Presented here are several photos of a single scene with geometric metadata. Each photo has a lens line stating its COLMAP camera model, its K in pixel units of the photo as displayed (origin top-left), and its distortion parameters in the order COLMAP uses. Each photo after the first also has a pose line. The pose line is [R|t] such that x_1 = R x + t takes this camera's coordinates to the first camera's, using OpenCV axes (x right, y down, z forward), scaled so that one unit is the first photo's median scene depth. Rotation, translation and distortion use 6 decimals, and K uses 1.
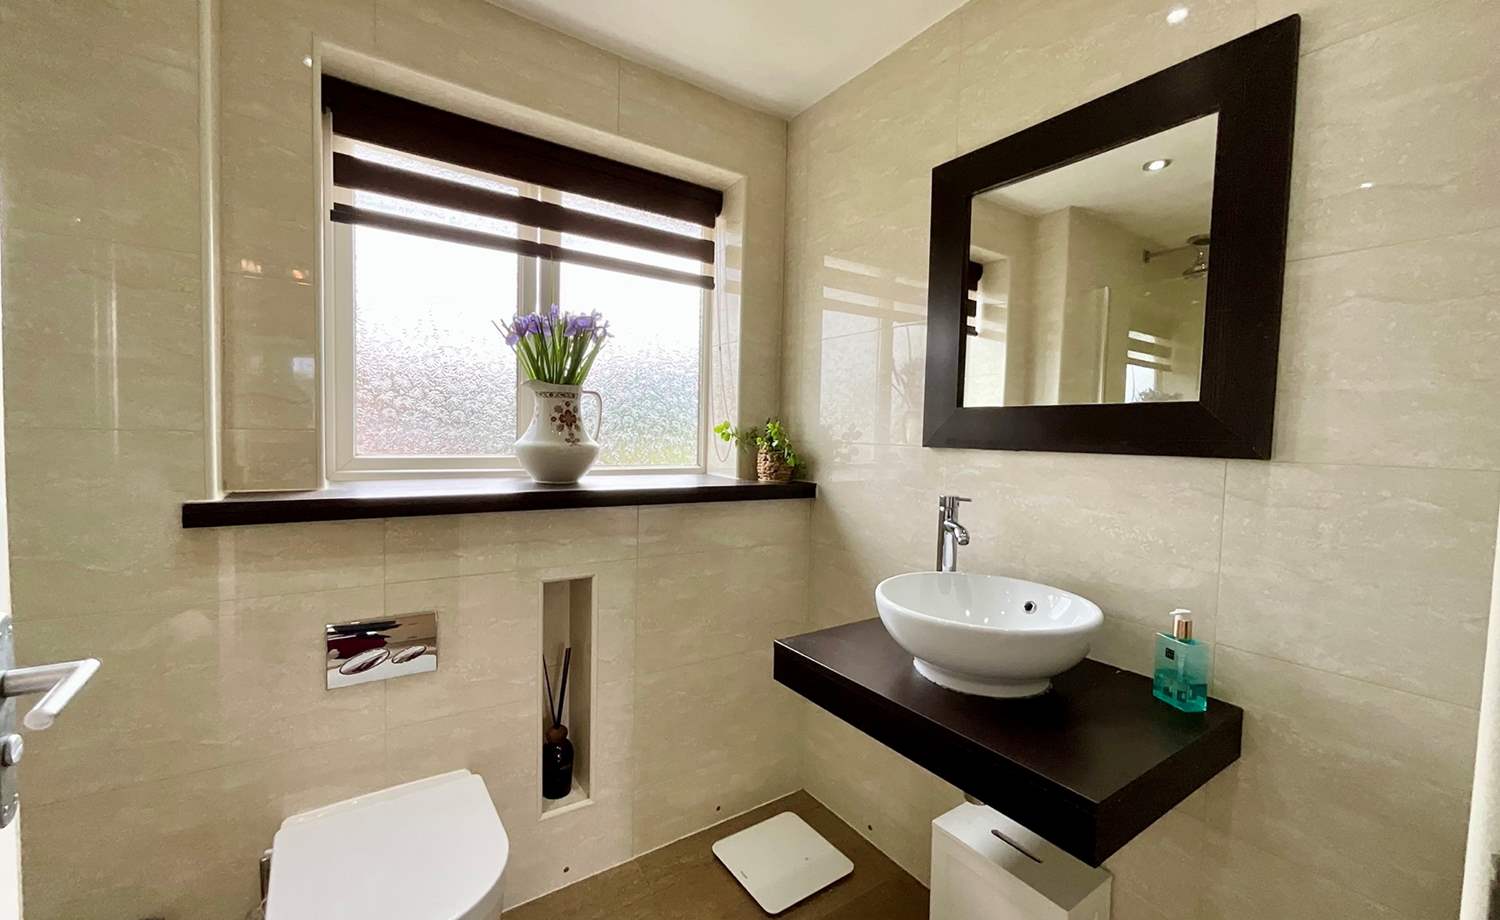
lens RADIAL K [[612.4, 0, 750.0], [0, 612.4, 460.0], [0, 0, 1]] dist [0.001227, 0.000075]
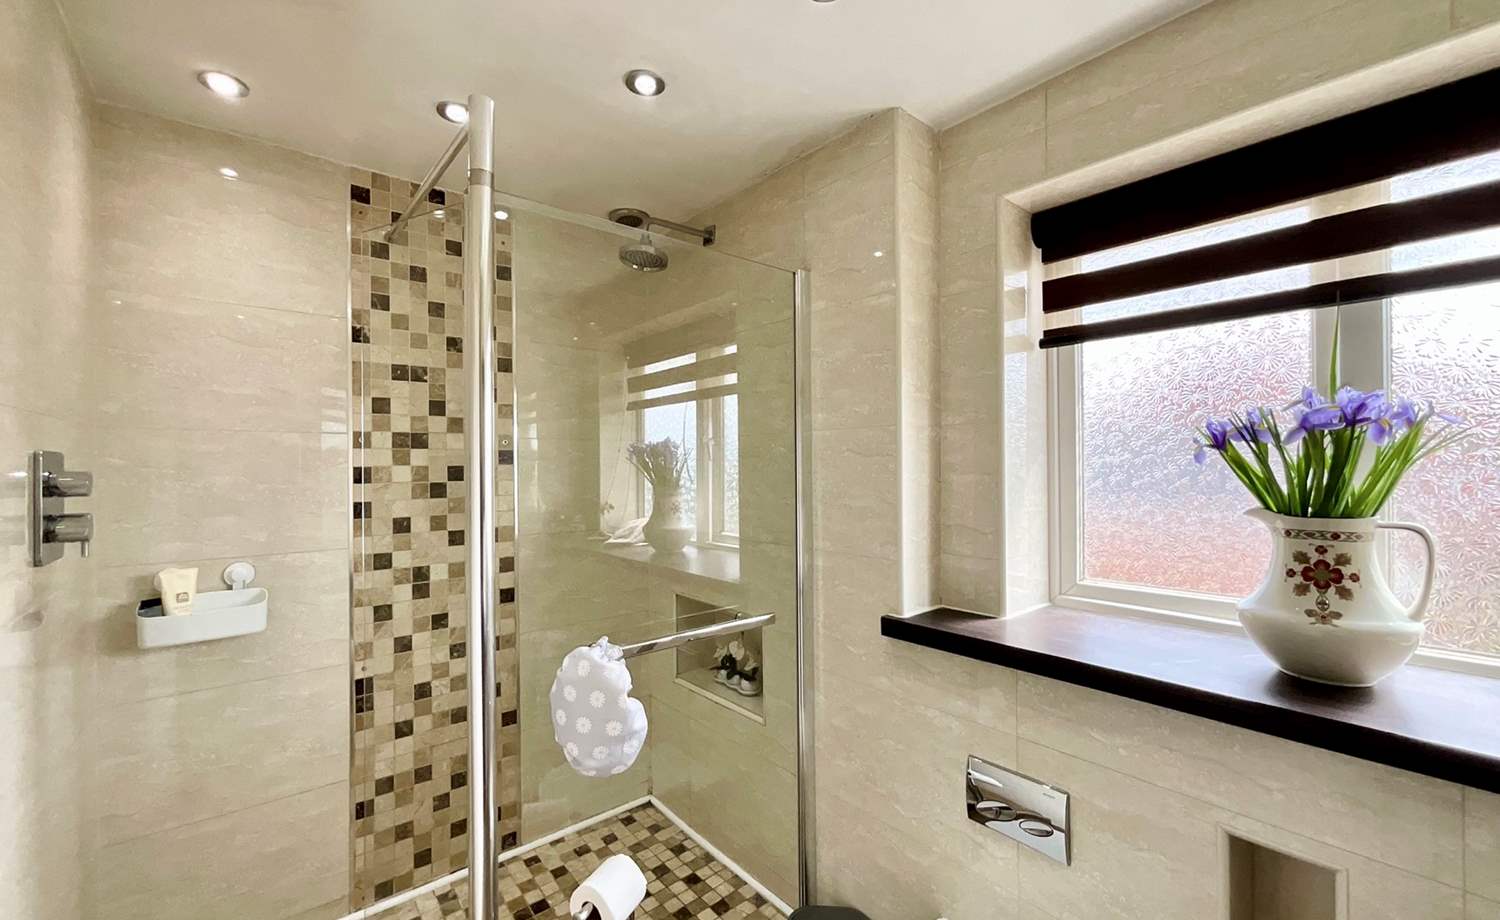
lens RADIAL K [[610.3, 0, 751.5], [0, 610.3, 479.9], [0, 0, 1]] dist [0.000966, 0.000133]
pose [[0.092300, -0.028909, -0.995311, 0.239375], [-0.054861, 0.997912, -0.034072, -0.109205], [0.994219, 0.057749, 0.090522, 0.400853]]
